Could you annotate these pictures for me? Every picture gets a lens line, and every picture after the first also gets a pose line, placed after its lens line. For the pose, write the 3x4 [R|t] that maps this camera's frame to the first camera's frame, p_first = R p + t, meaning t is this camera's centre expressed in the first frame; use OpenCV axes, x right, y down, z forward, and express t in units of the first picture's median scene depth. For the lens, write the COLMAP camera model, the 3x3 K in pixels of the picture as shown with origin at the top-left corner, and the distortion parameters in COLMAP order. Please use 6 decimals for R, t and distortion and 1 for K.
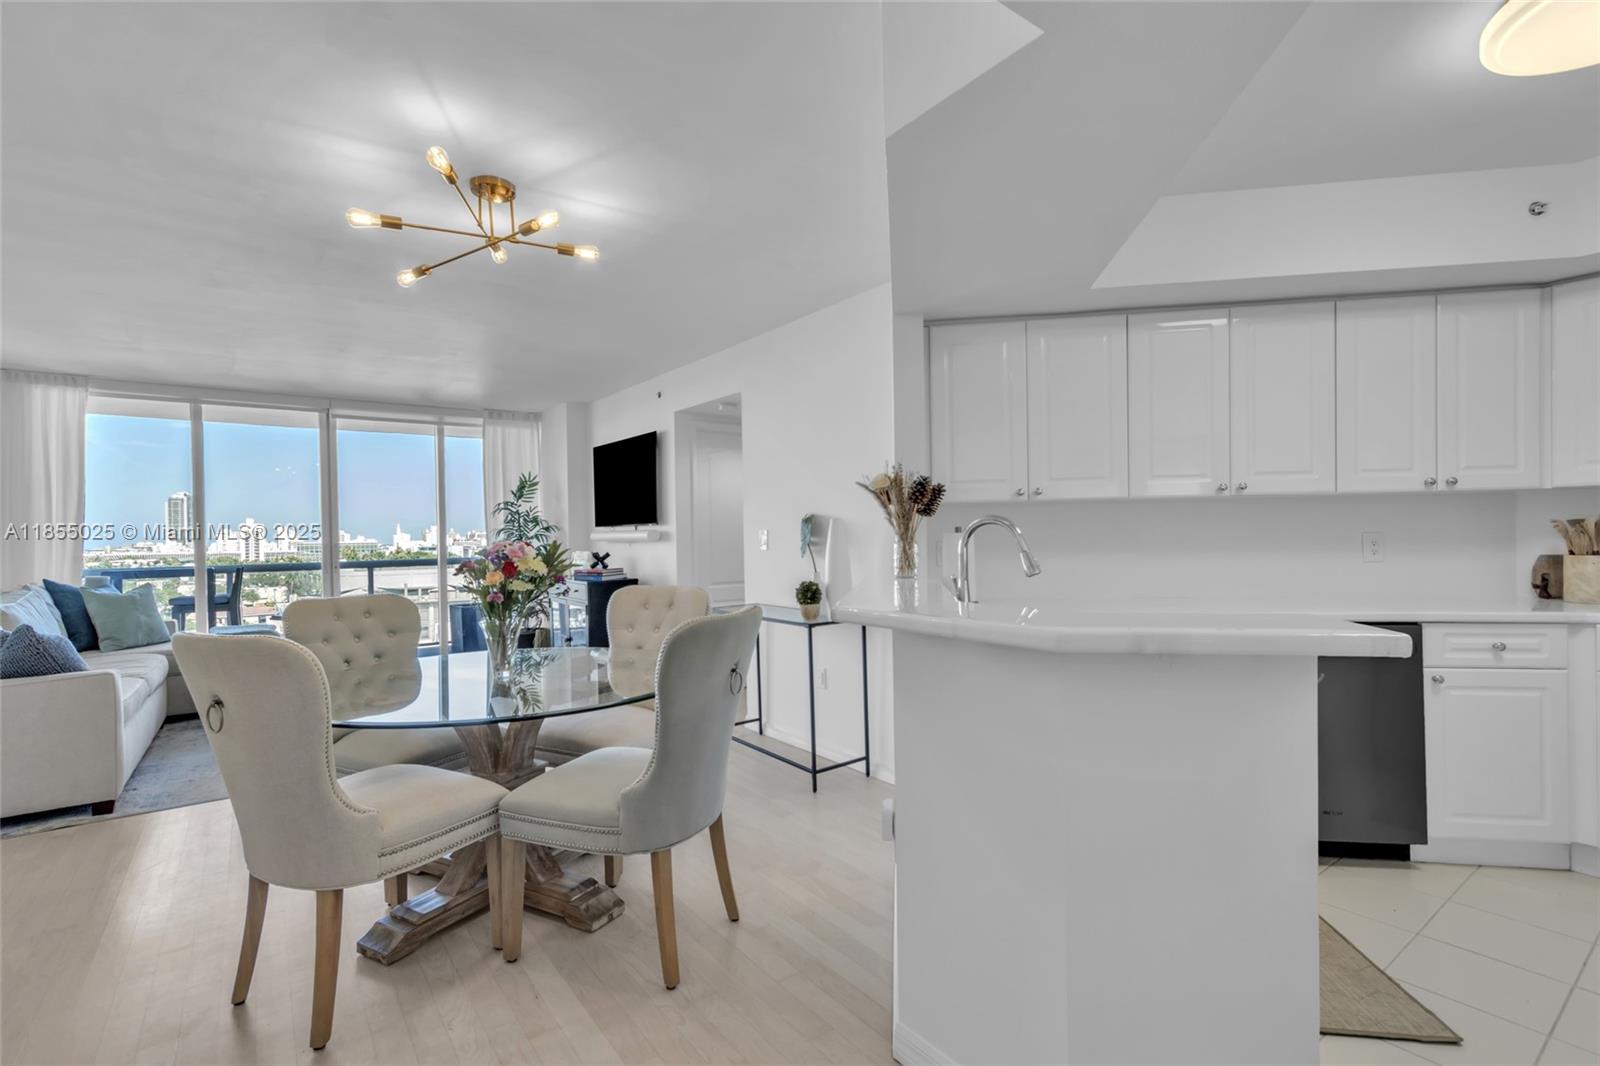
lens RADIAL K [[730.7, 0, 791.4], [0, 730.7, 545.7], [0, 0, 1]] dist [0.001872, -0.000637]
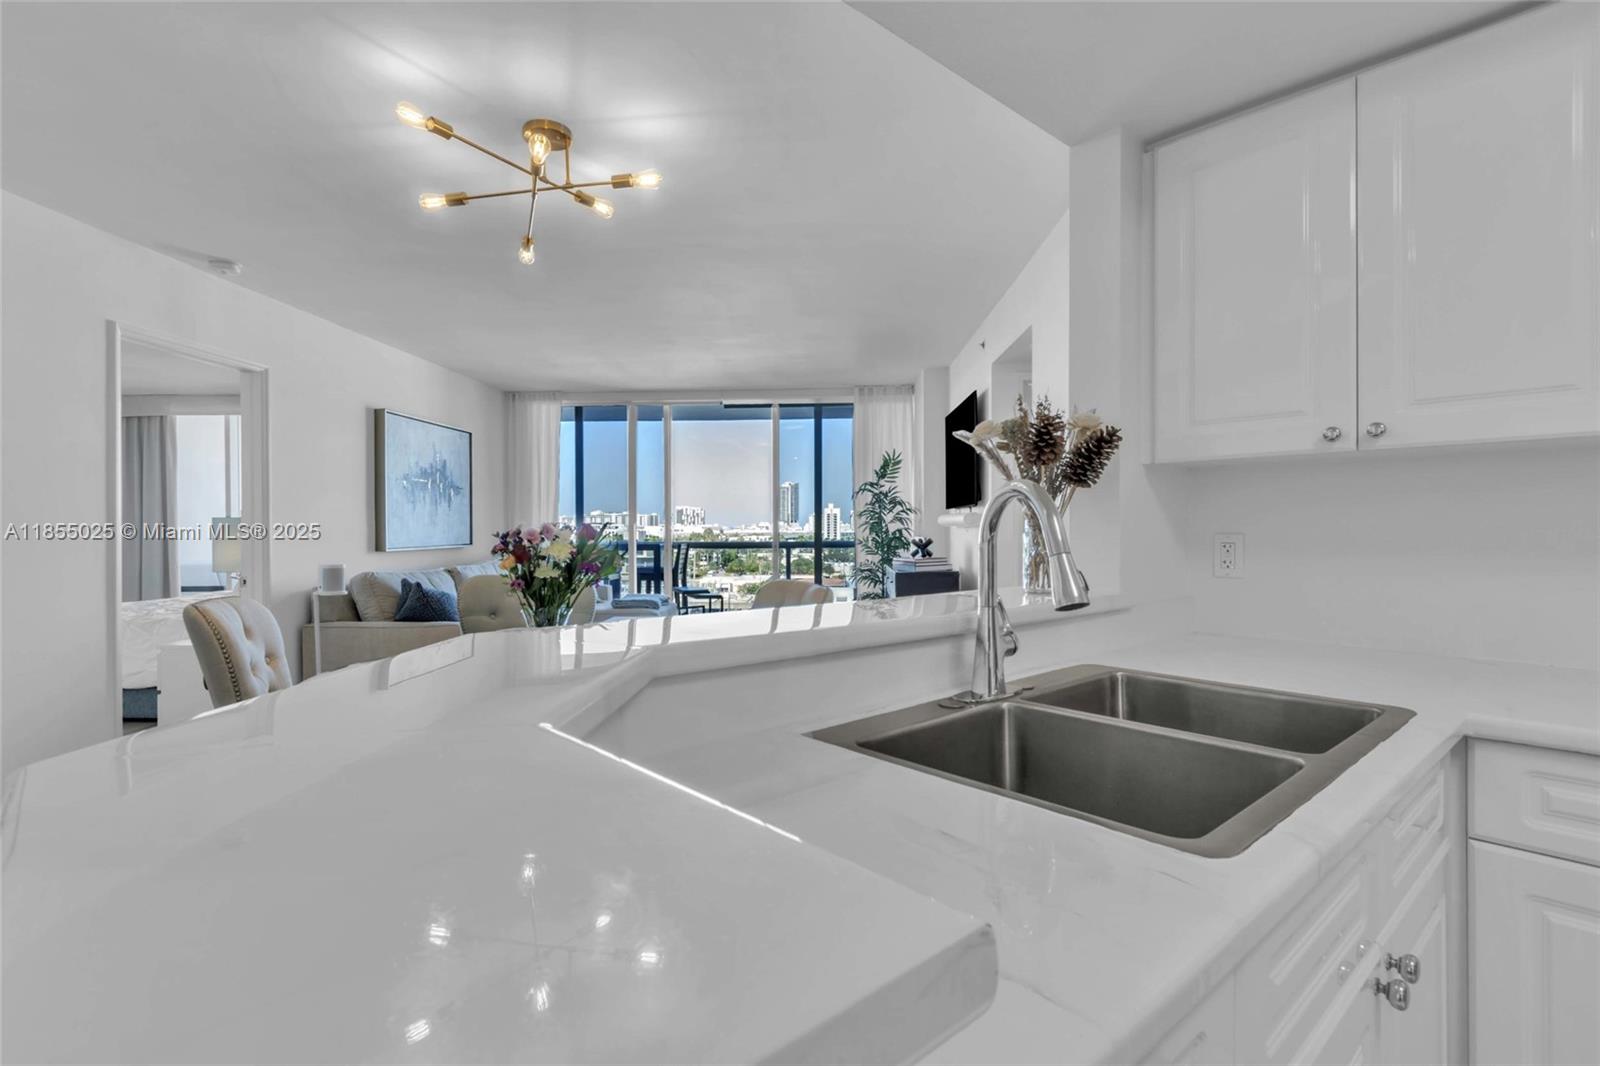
lens RADIAL K [[770.5, 0, 787.9], [0, 770.5, 529.4], [0, 0, 1]] dist [0.003660, -0.000271]
pose [[0.763222, 0.018058, -0.645883, 0.383127], [-0.019309, 0.999800, 0.005137, -0.005126], [0.645847, 0.008551, 0.763419, 0.388103]]
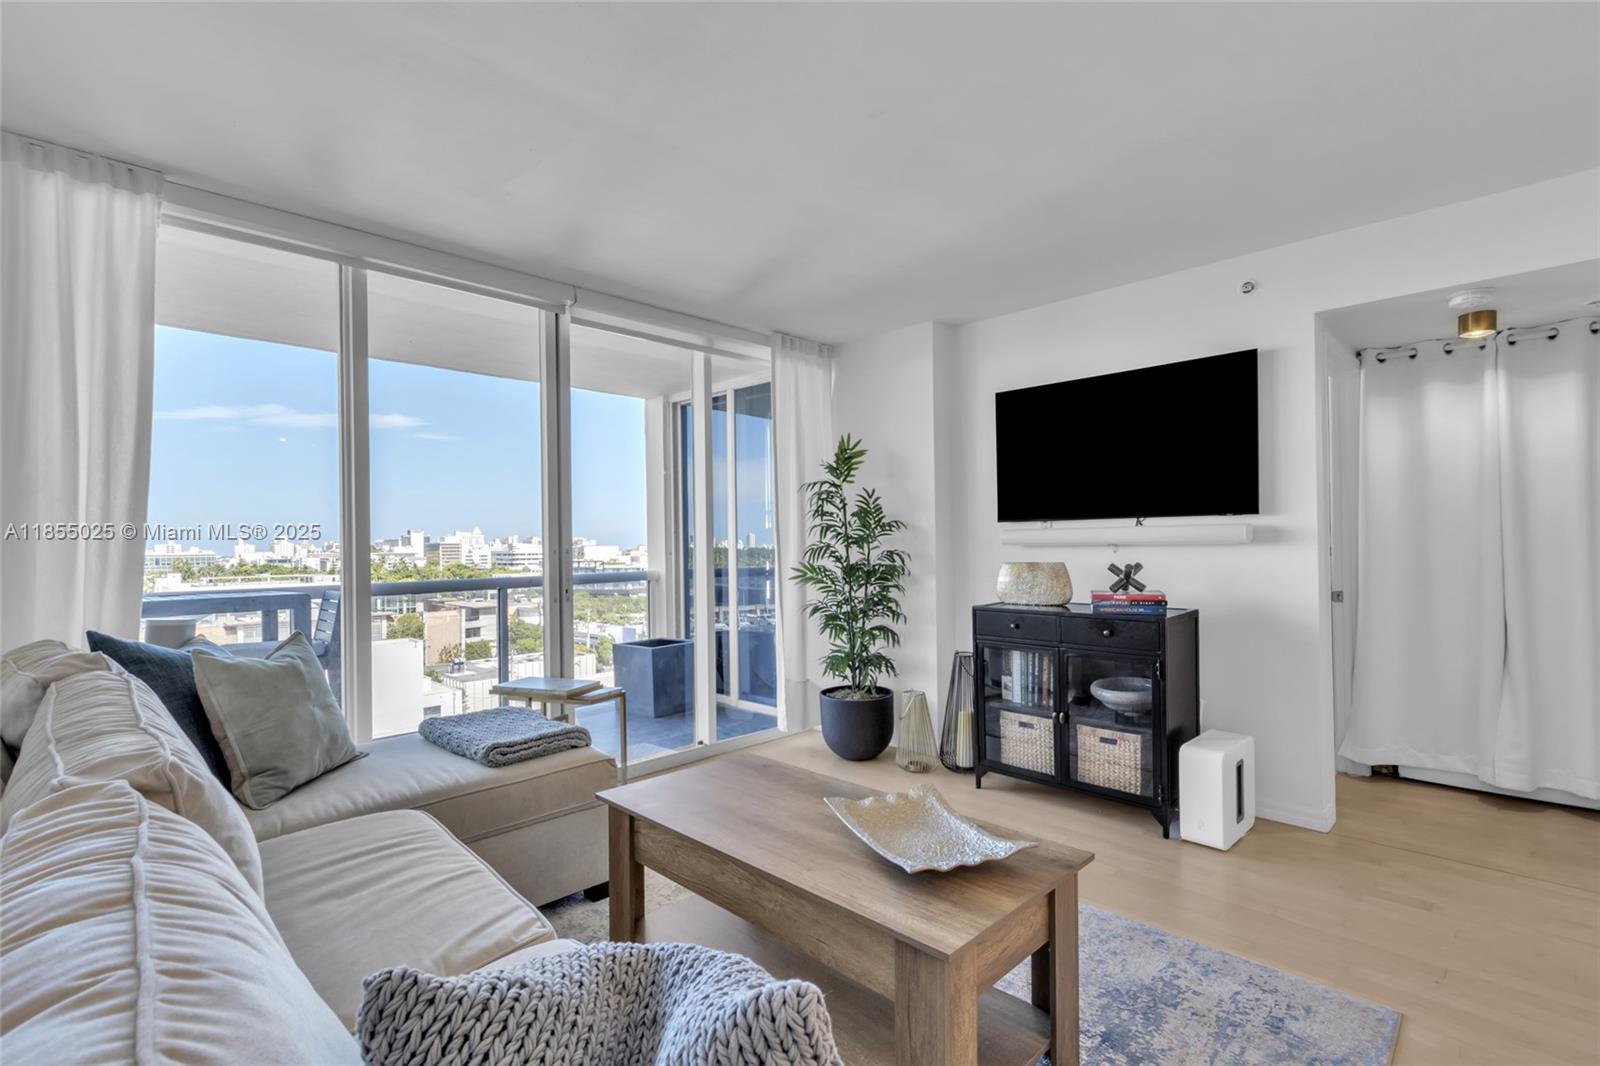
lens RADIAL K [[730.7, 0, 772.3], [0, 730.7, 548.4], [0, 0, 1]] dist [0.001872, -0.000637]
pose [[0.989816, 0.000301, 0.142351, -1.159076], [0.001406, 0.999928, -0.011893, 0.008197], [-0.142345, 0.011972, 0.989745, 0.895187]]
